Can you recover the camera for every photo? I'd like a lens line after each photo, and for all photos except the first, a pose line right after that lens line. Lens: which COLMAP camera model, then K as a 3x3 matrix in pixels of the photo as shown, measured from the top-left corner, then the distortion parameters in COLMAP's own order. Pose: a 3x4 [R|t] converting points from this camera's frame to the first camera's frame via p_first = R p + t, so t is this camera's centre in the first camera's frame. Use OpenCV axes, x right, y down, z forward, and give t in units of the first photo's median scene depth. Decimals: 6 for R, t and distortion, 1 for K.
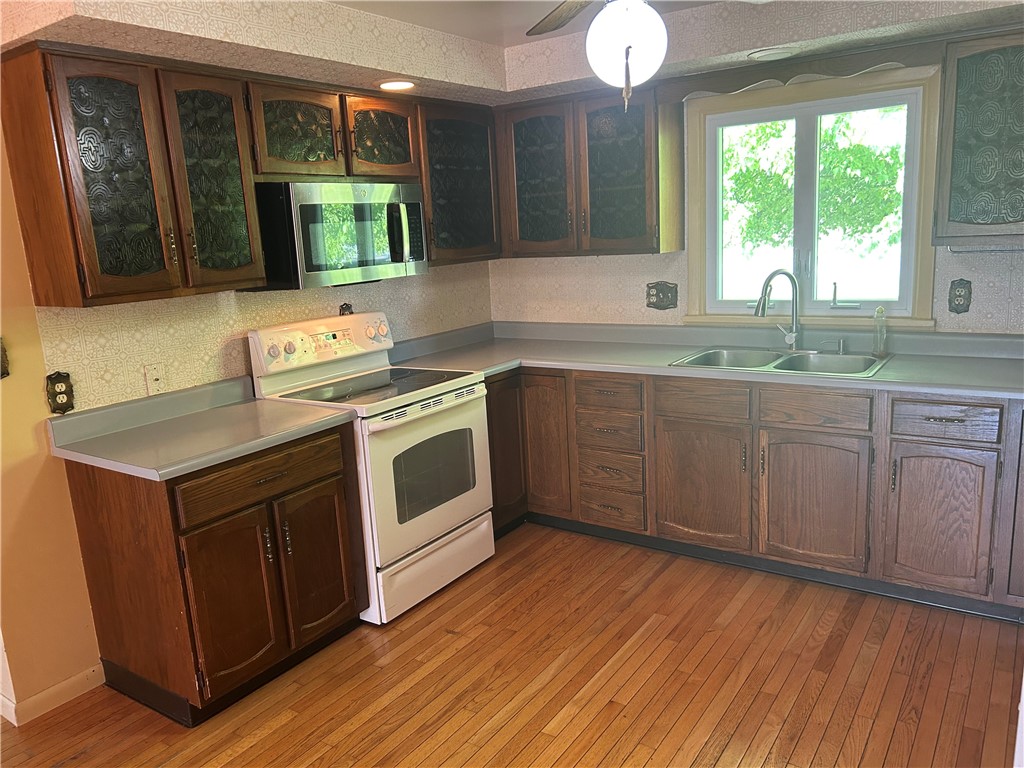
lens RADIAL K [[769.9, 0, 511.2], [0, 769.9, 388.7], [0, 0, 1]] dist [0.002173, -0.012901]
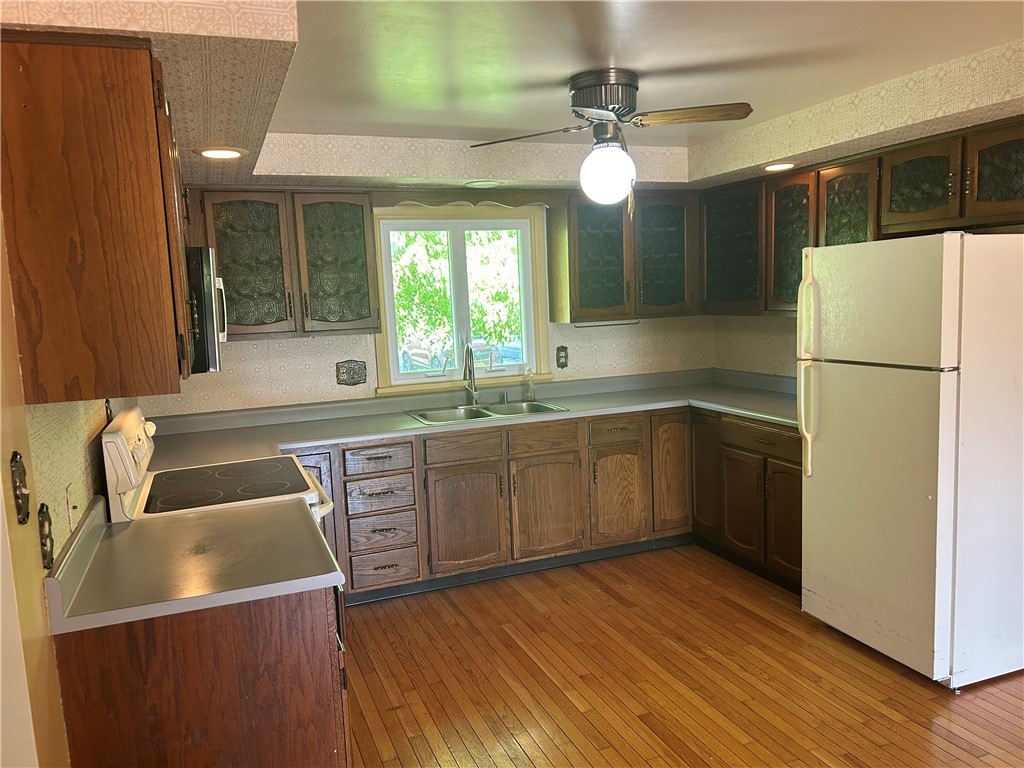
lens RADIAL K [[769.9, 0, 513.0], [0, 769.9, 379.1], [0, 0, 1]] dist [0.002173, -0.012901]
pose [[0.548020, -0.055114, 0.834648, -0.833632], [0.182357, 0.981698, -0.054909, -0.012793], [-0.816345, 0.182295, 0.548041, 0.287369]]
